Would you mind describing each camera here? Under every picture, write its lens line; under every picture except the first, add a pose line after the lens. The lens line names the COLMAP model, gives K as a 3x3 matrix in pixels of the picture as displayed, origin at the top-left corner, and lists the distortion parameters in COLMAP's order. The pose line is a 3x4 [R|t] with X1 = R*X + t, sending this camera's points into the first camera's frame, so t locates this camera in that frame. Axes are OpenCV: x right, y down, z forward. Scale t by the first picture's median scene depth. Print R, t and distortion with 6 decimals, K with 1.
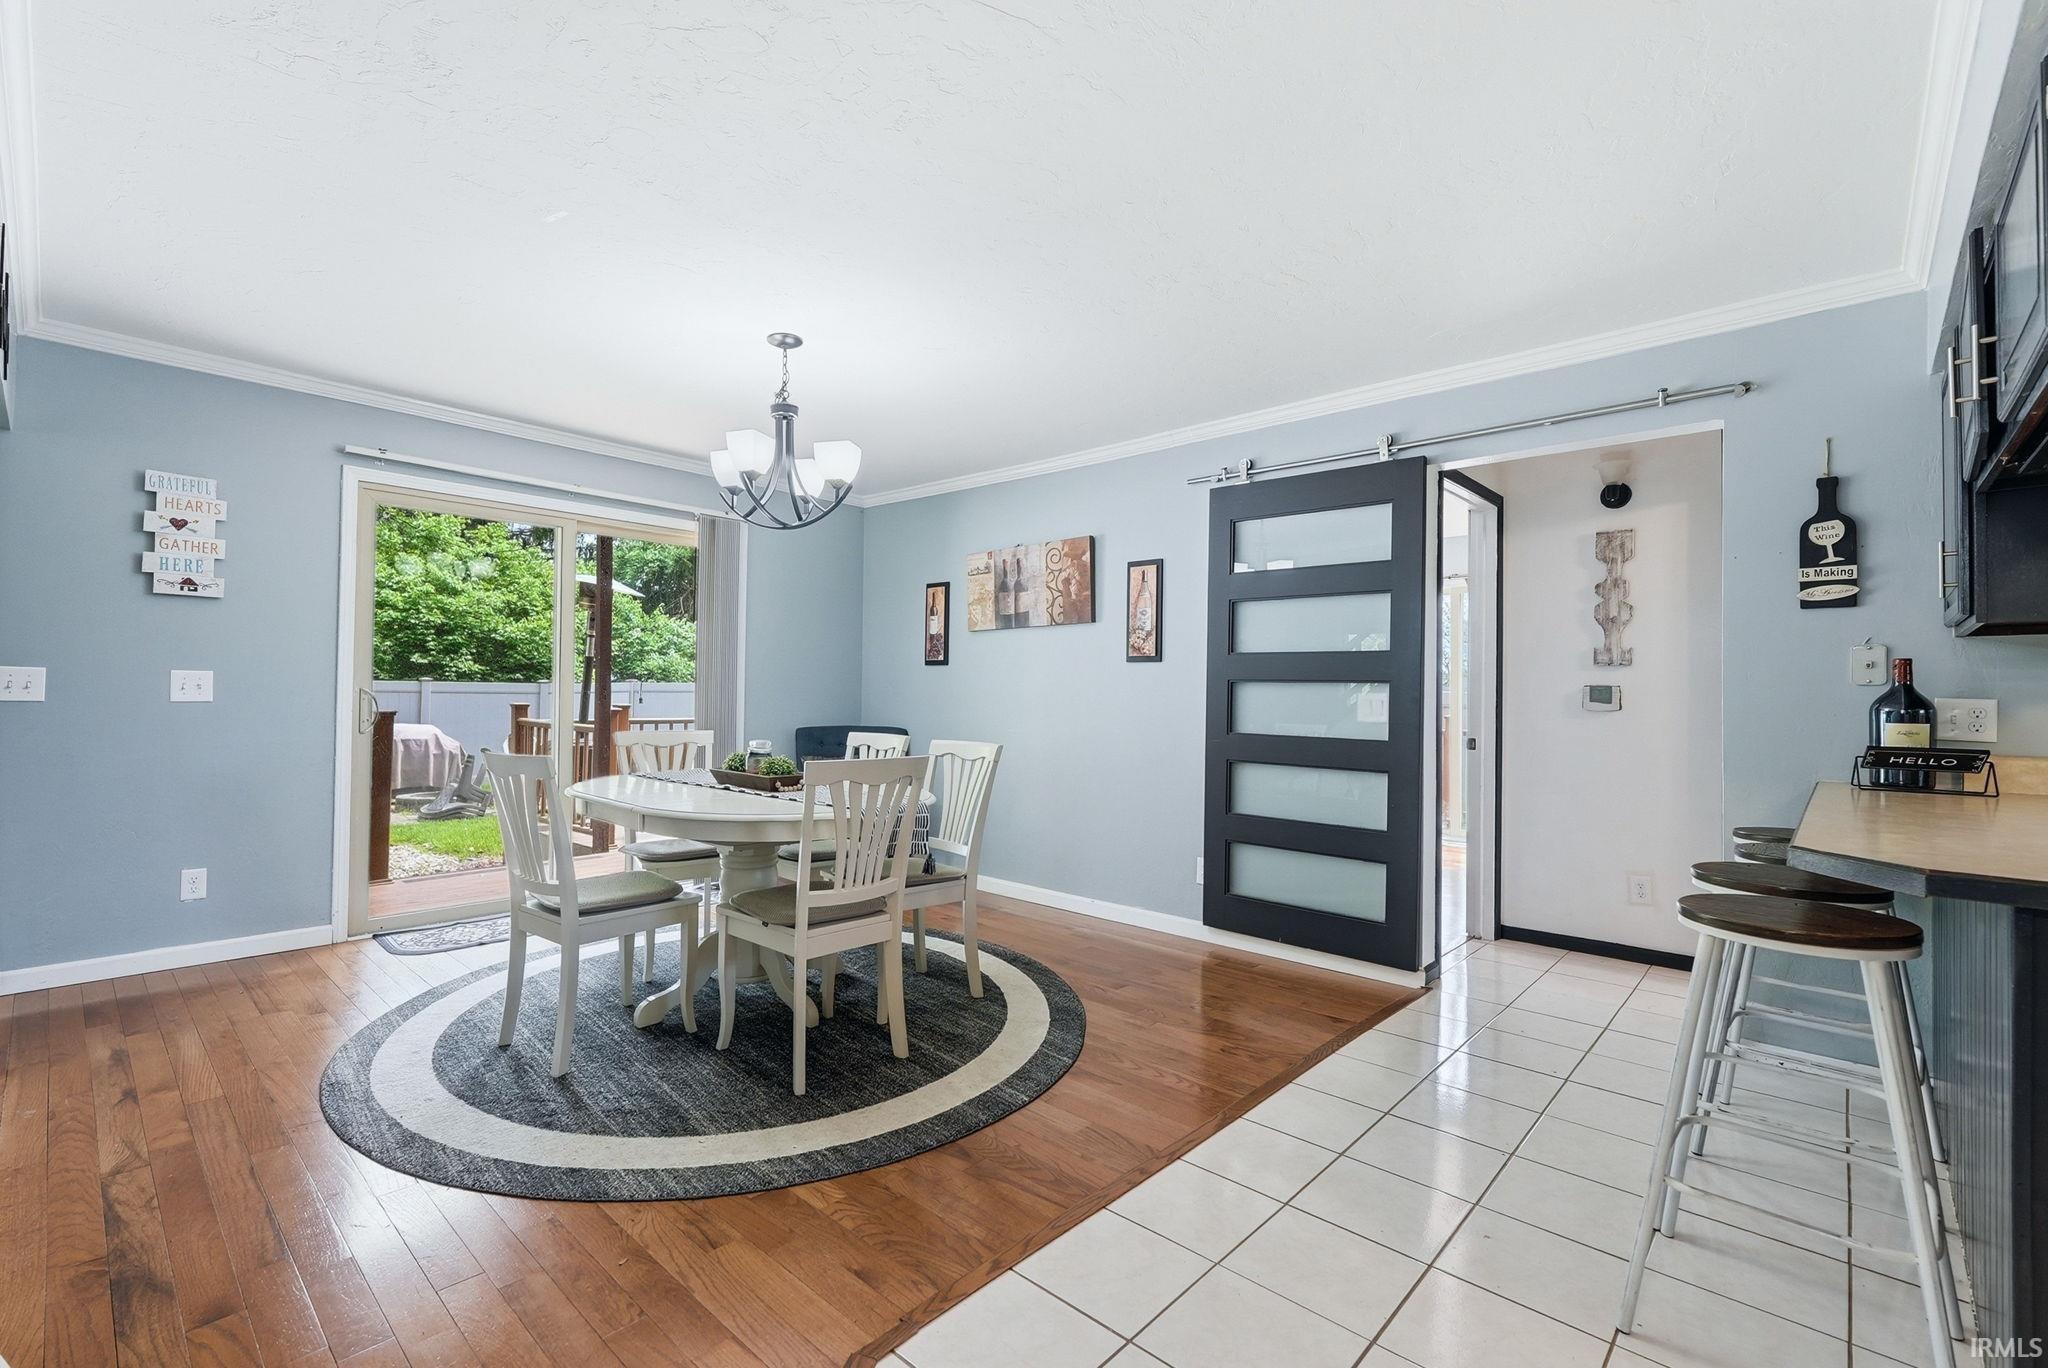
lens RADIAL K [[879.7, 0, 1017.2], [0, 879.7, 688.6], [0, 0, 1]] dist [-0.000104, -0.000077]
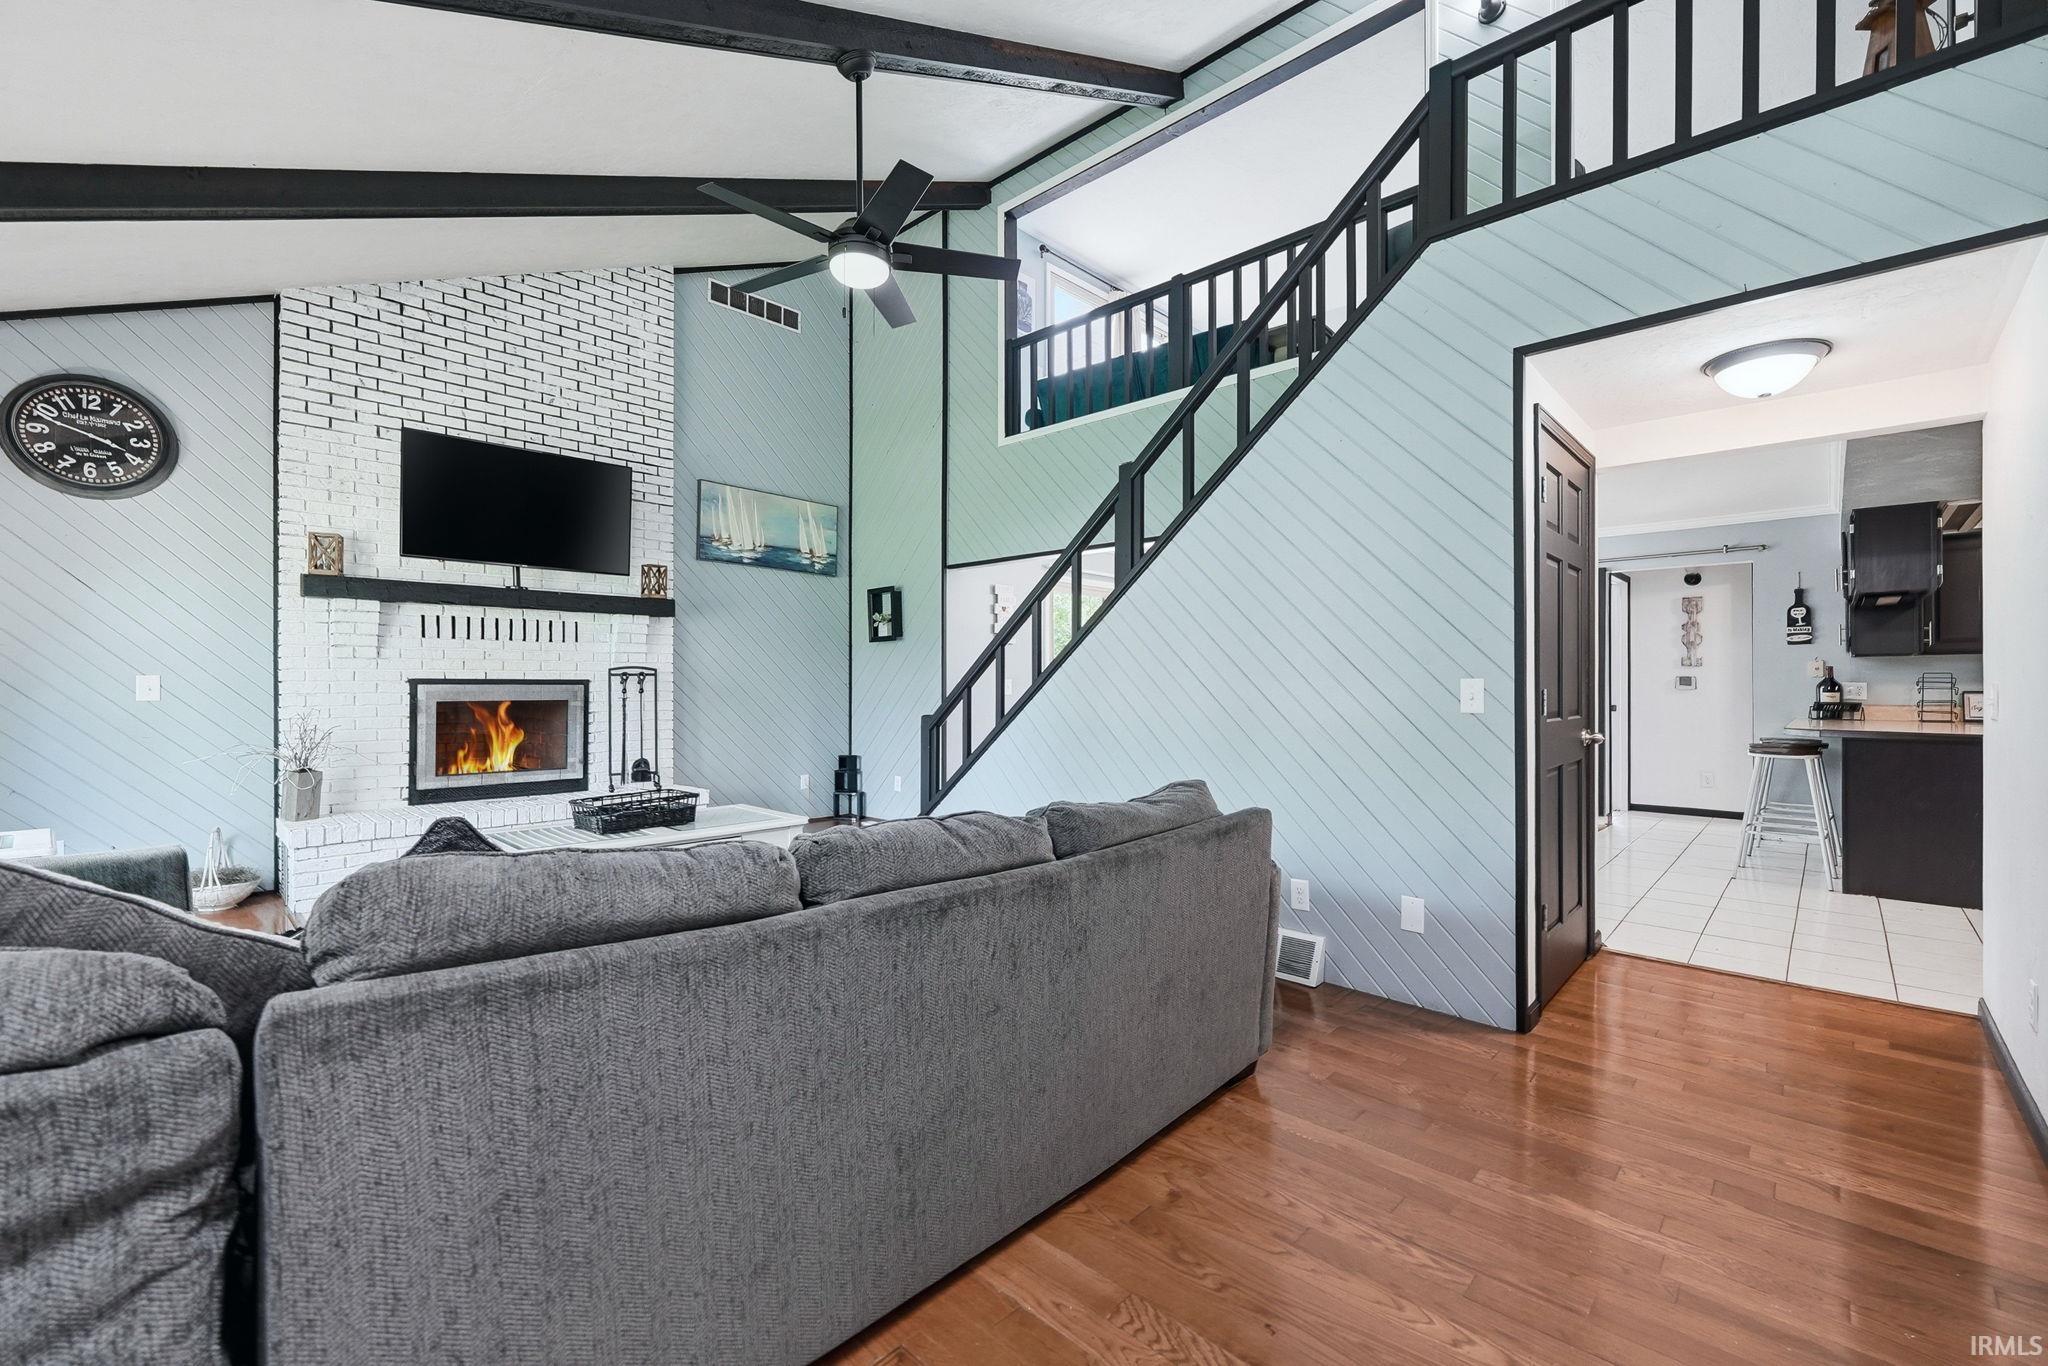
lens RADIAL K [[852.7, 0, 1024.0], [0, 852.7, 683.0], [0, 0, 1]] dist [-0.000670, -0.000086]
pose [[0.999889, -0.013539, -0.006222, -1.143761], [0.013587, 0.999877, 0.007847, -0.034776], [0.006115, -0.007931, 0.999950, -1.297960]]
